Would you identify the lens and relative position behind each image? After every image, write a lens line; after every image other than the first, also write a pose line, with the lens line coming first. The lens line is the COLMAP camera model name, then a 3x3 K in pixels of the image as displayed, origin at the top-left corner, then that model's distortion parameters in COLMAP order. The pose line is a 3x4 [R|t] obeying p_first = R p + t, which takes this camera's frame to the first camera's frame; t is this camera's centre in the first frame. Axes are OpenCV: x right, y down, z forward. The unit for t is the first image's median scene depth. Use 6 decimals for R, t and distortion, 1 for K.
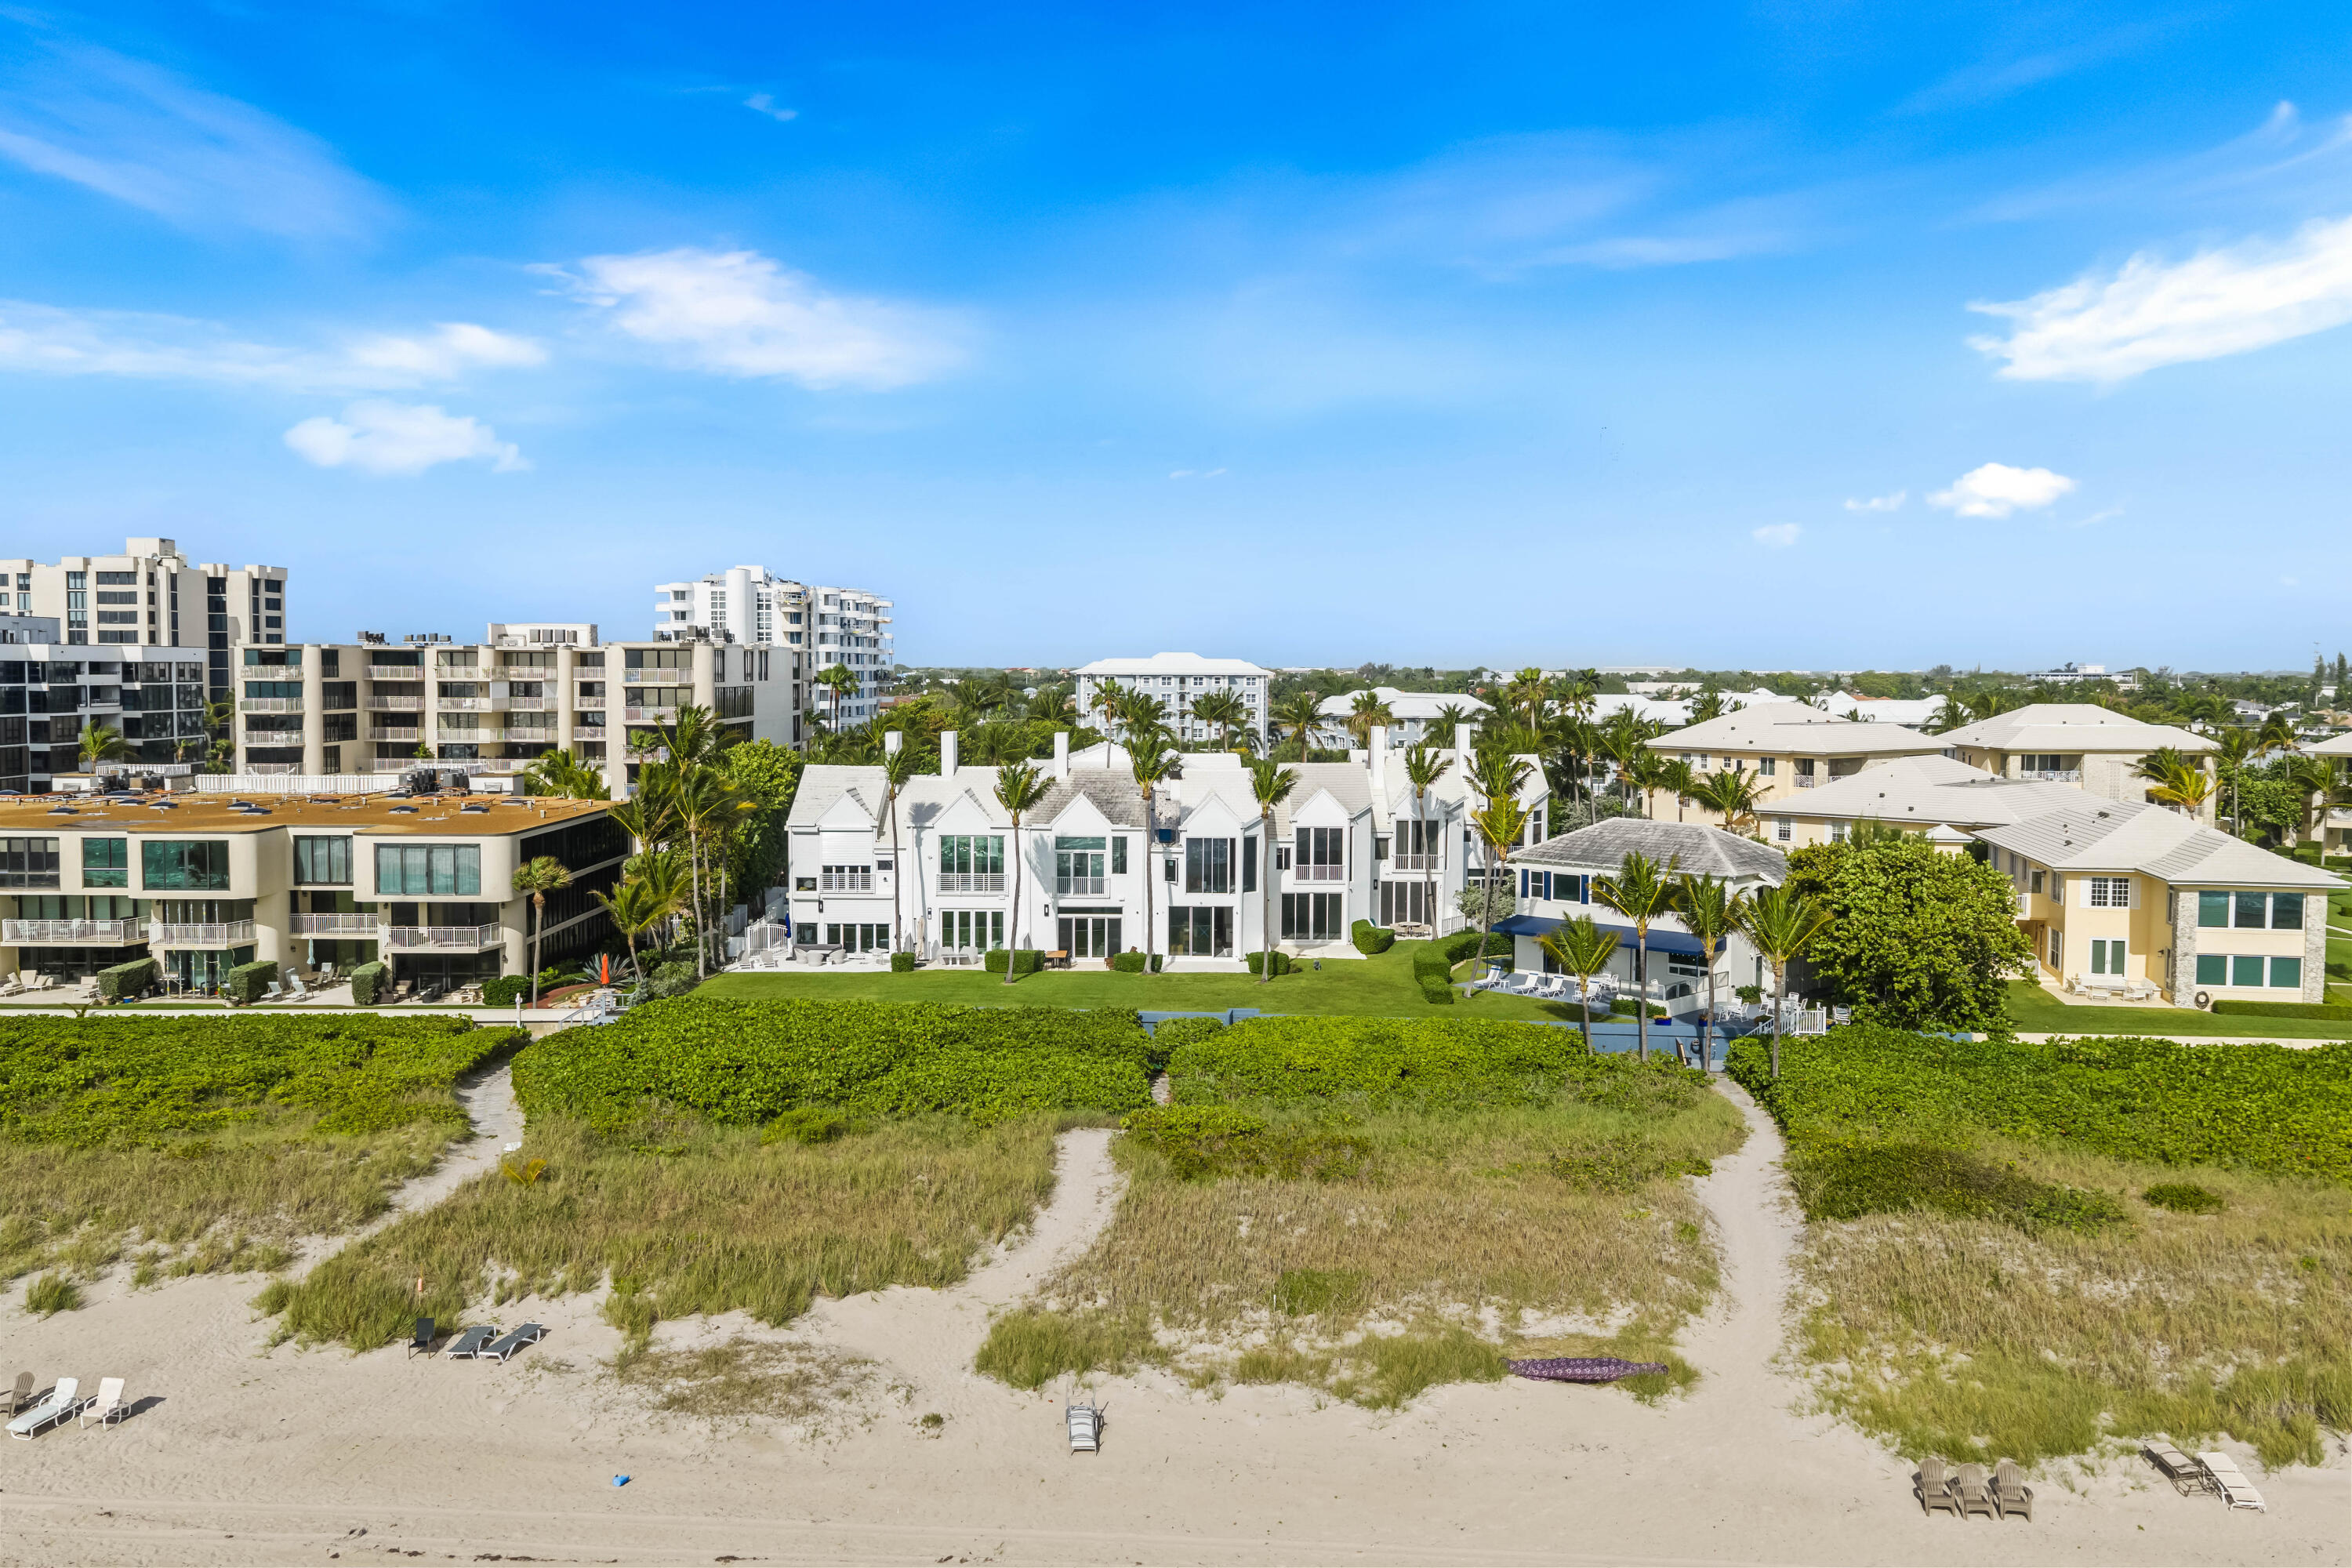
lens RADIAL K [[1948.7, 0, 1180.1], [0, 1948.7, 788.8], [0, 0, 1]] dist [0.004360, -0.012857]
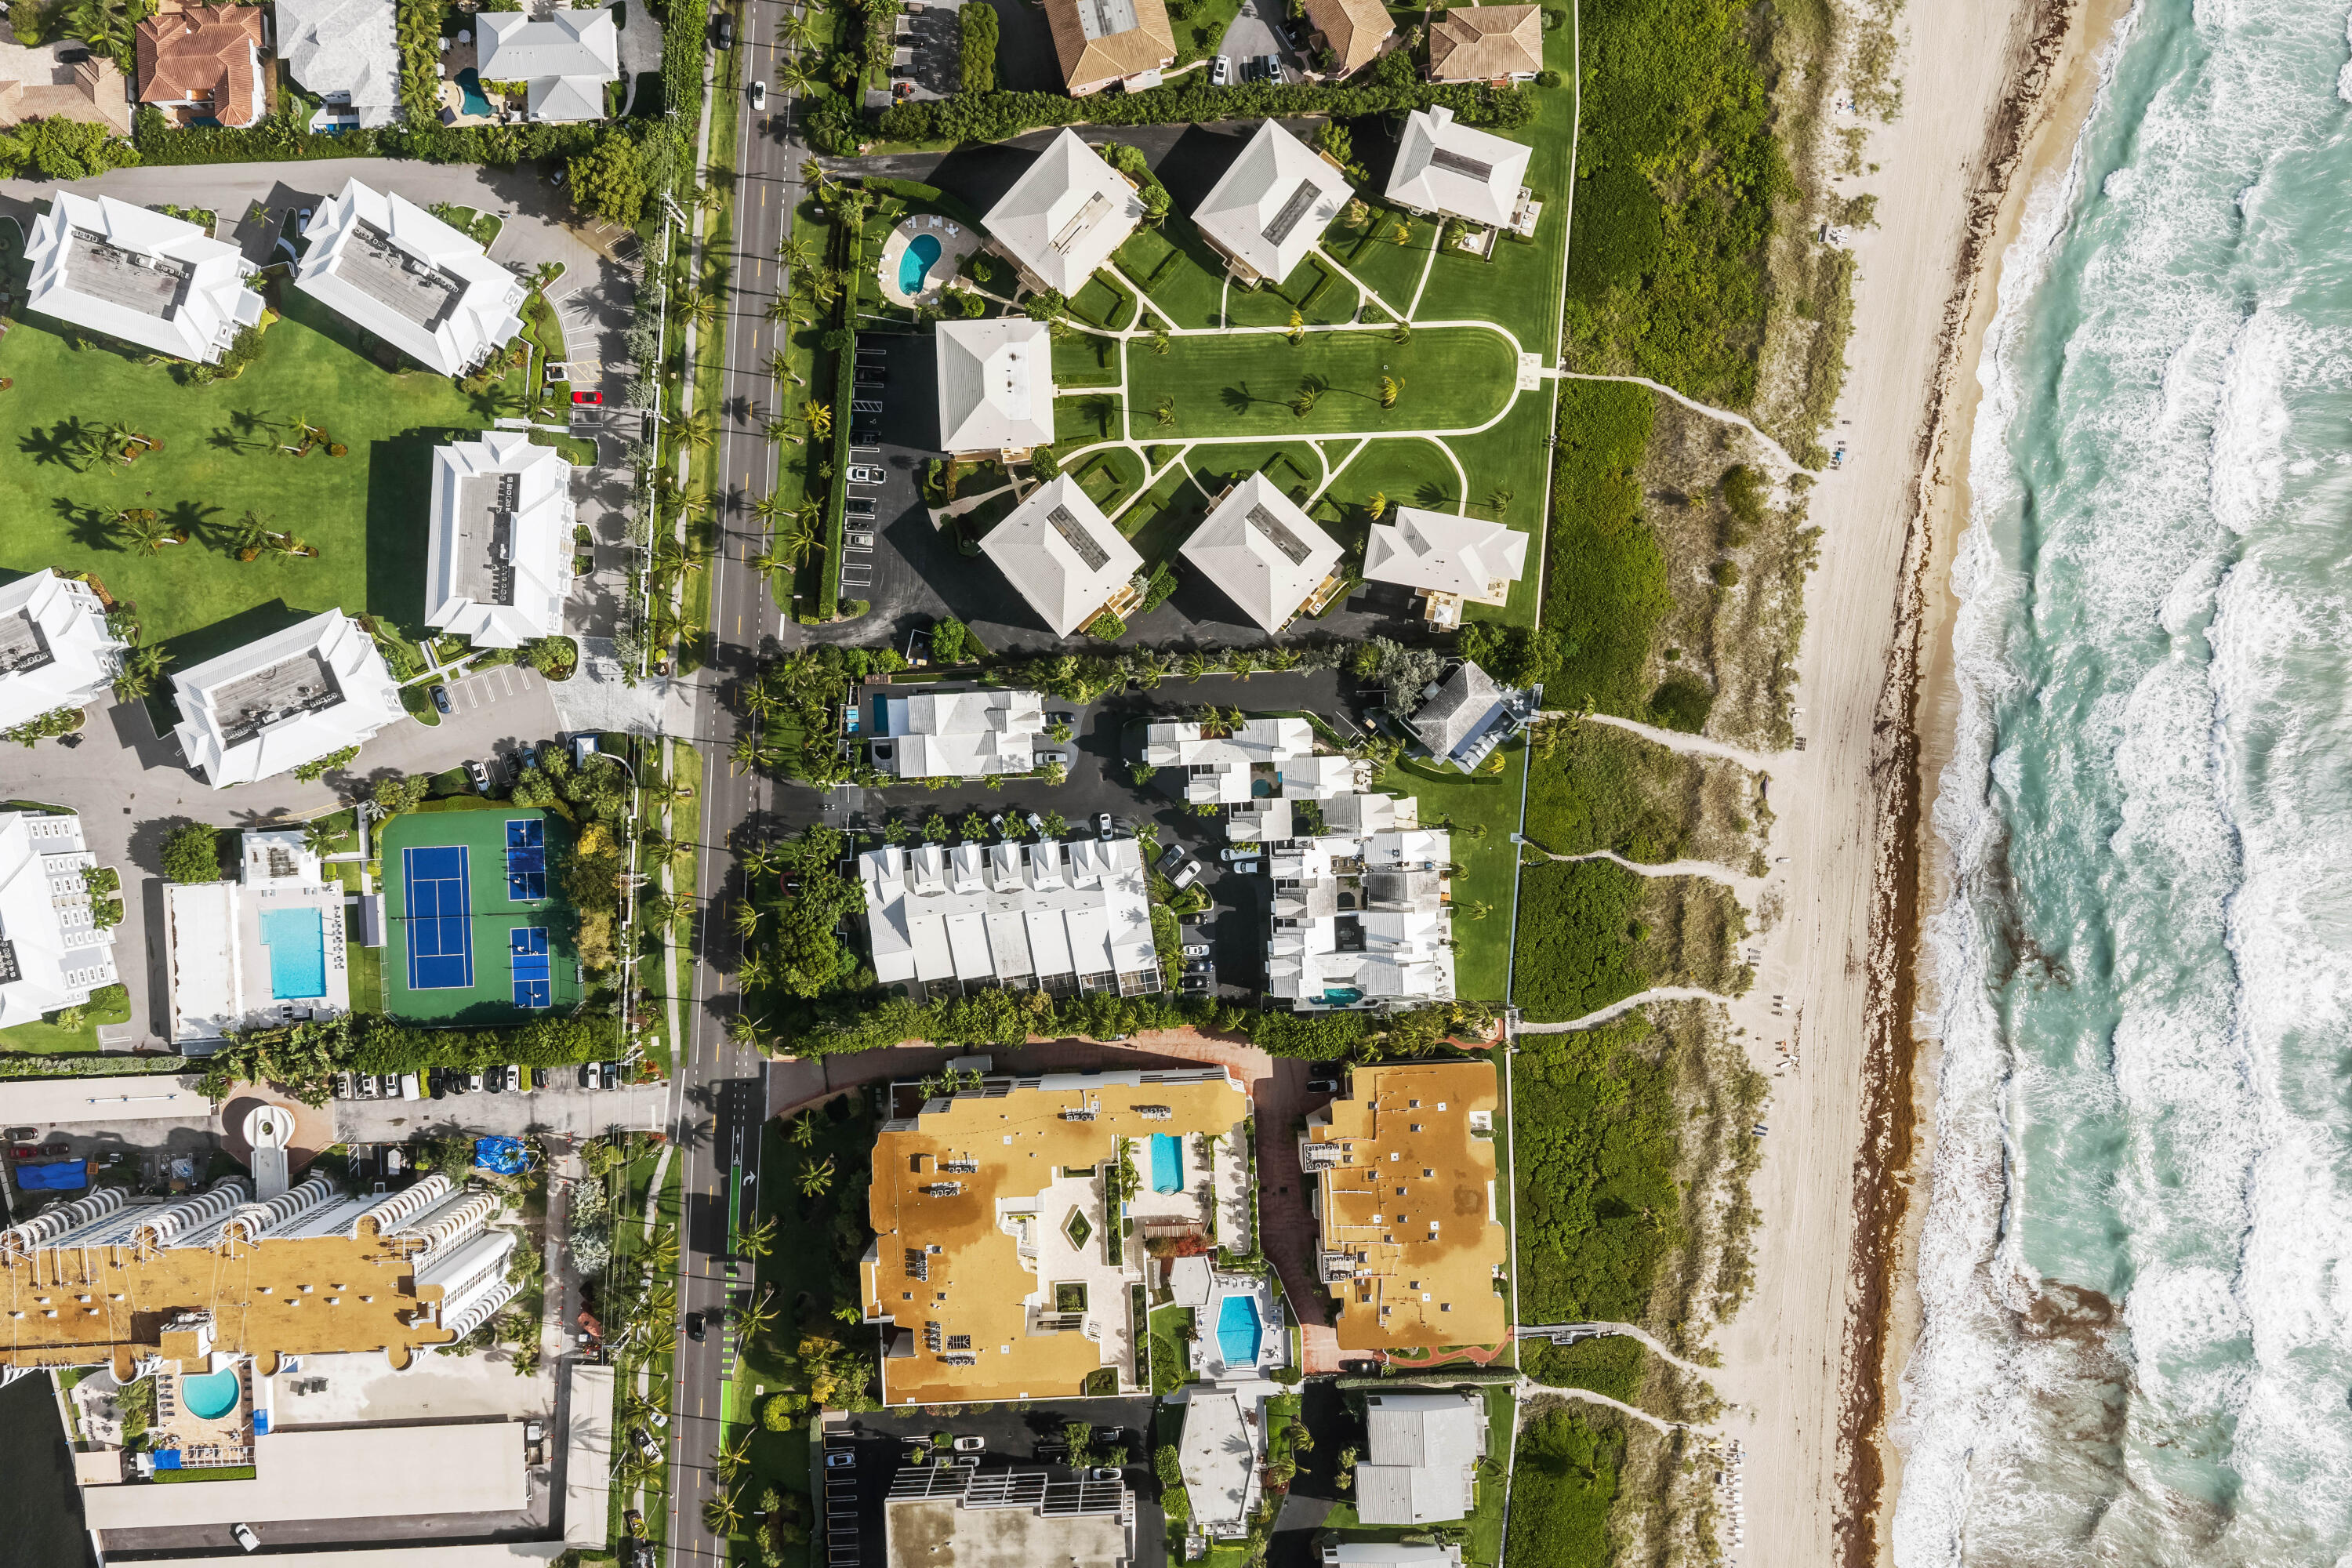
lens RADIAL K [[1948.7, 0, 1180.1], [0, 1948.7, 788.8], [0, 0, 1]] dist [0.004360, -0.012857]
pose [[-0.030687, -0.999372, -0.017722, 0.180663], [0.056346, -0.019432, 0.998222, -3.080448], [-0.997940, 0.029634, 0.056907, 1.241491]]
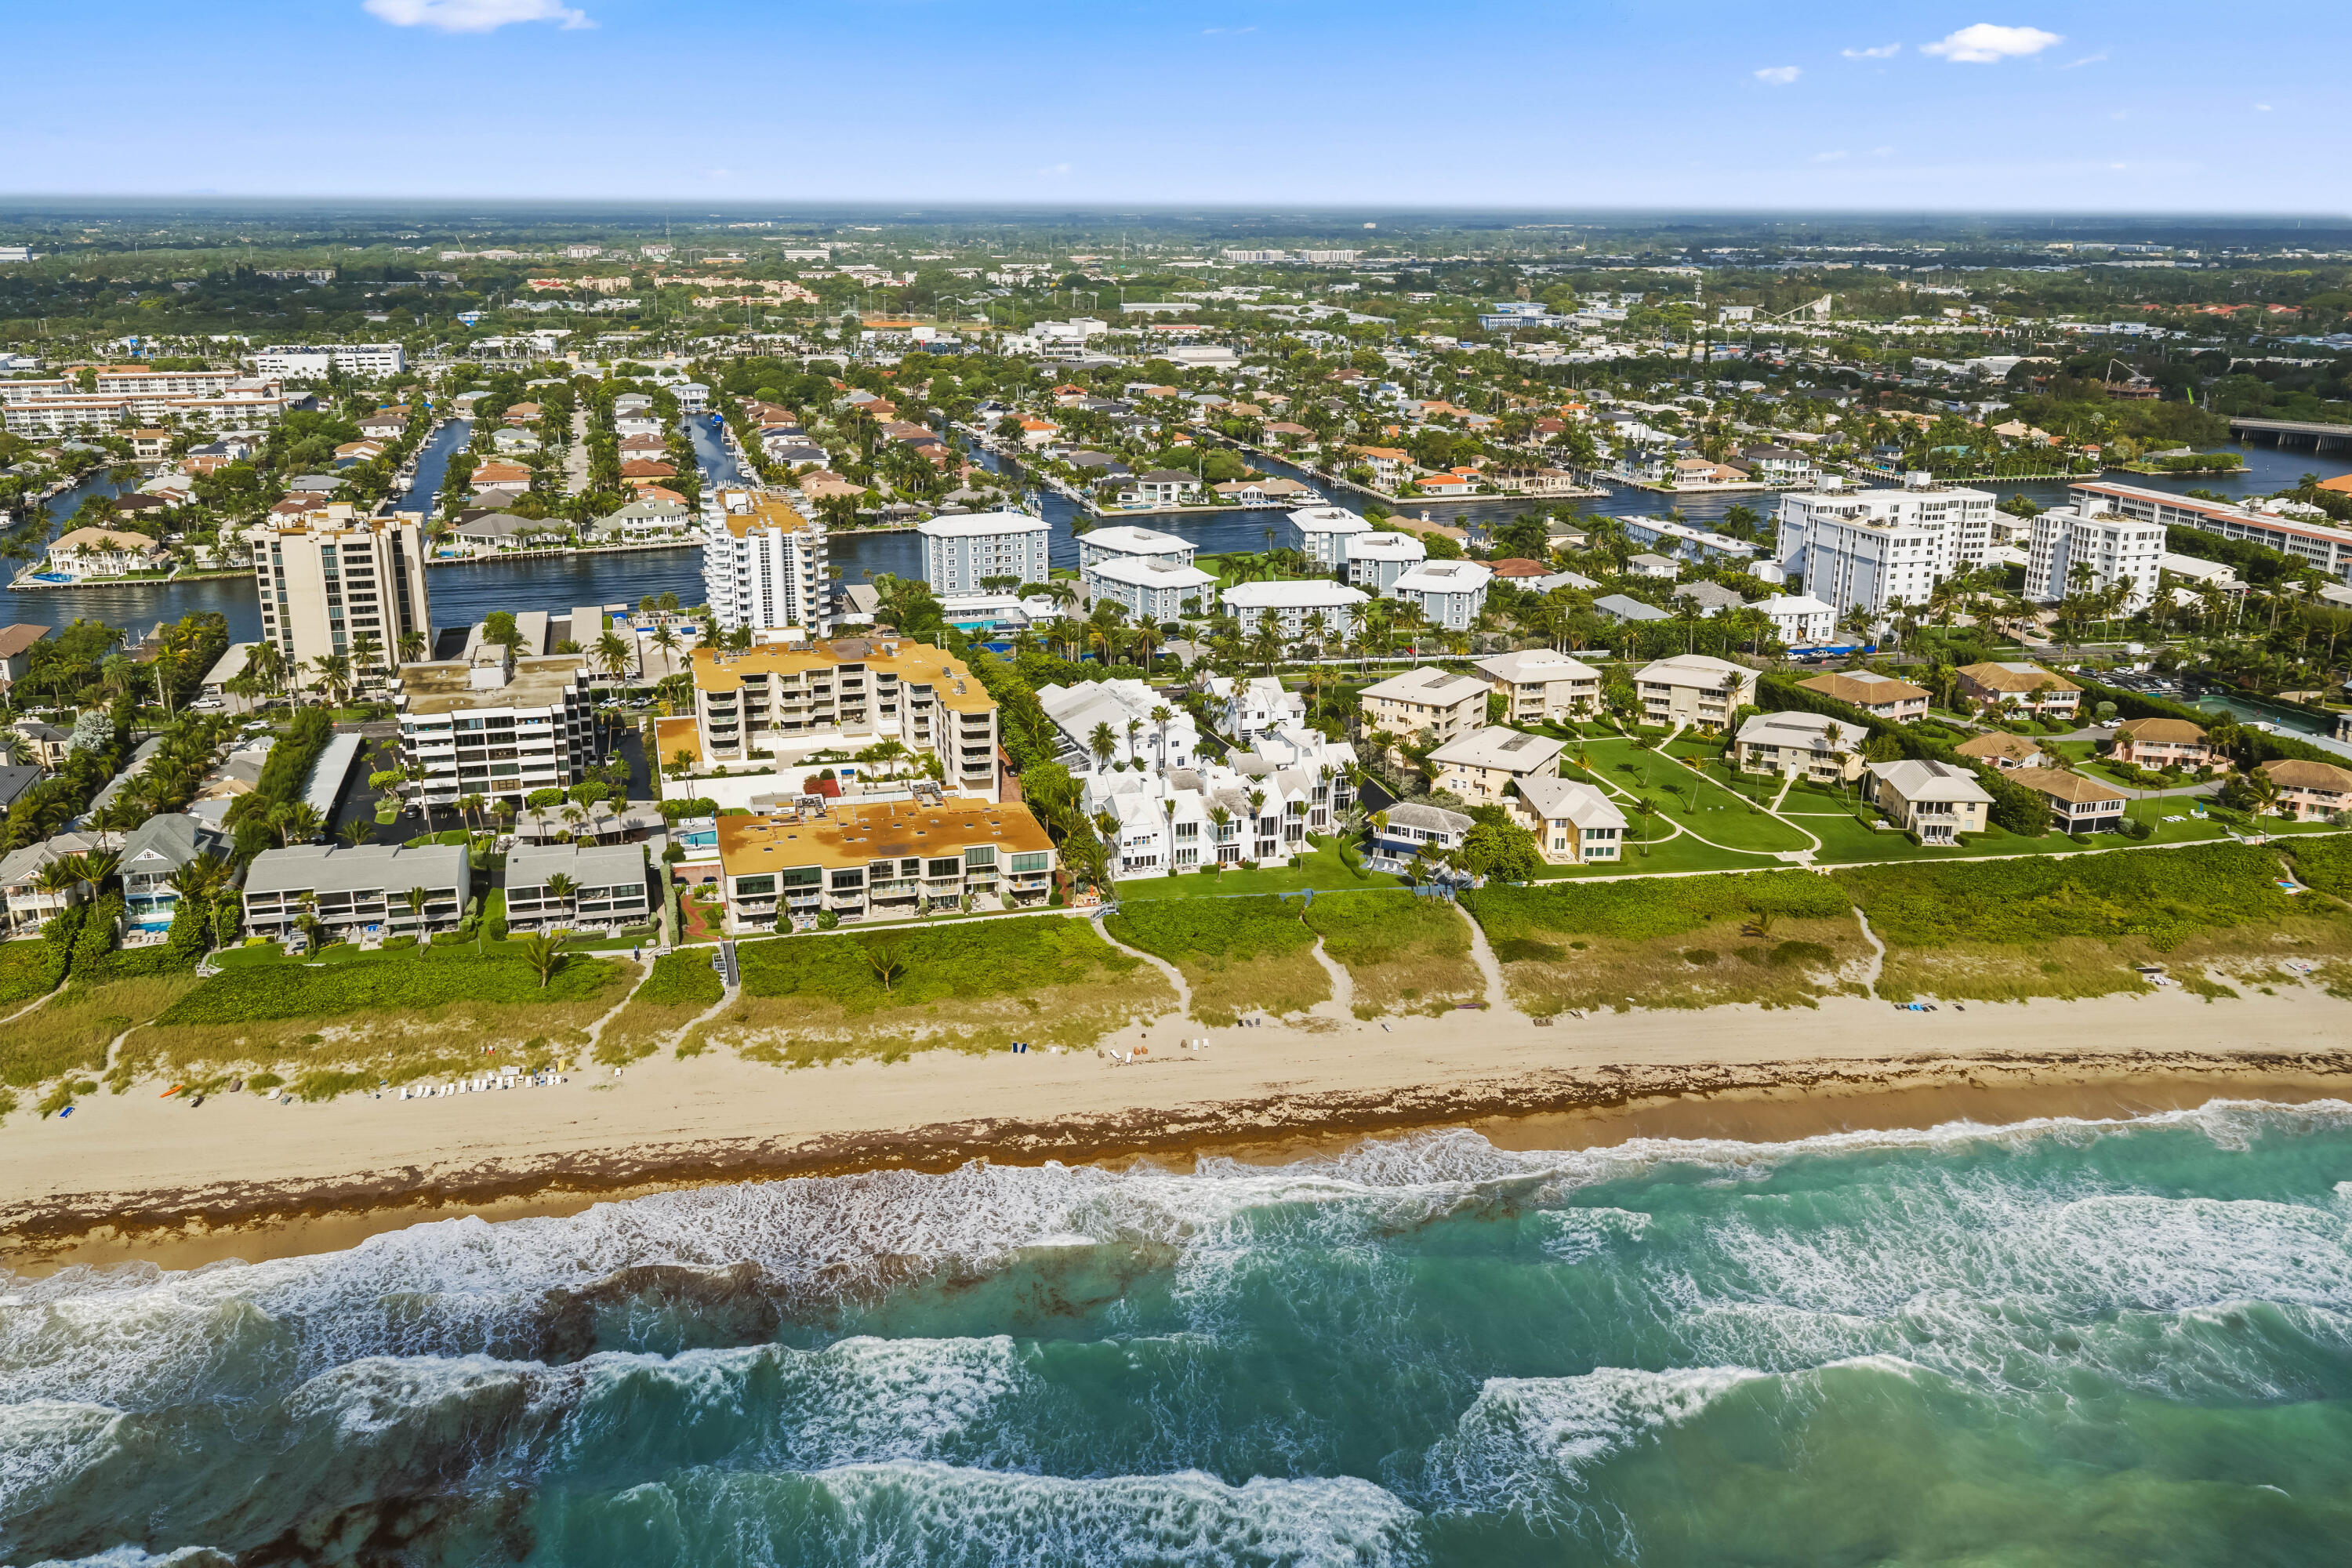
lens RADIAL K [[1941.2, 0, 1176.0], [0, 1941.2, 784.0], [0, 0, 1]] dist [0.030916, -0.056684]
pose [[0.964241, -0.076023, 0.253890, -0.839880], [0.015988, 0.972916, 0.230606, -0.684305], [-0.264545, -0.218301, 0.939341, -1.624503]]
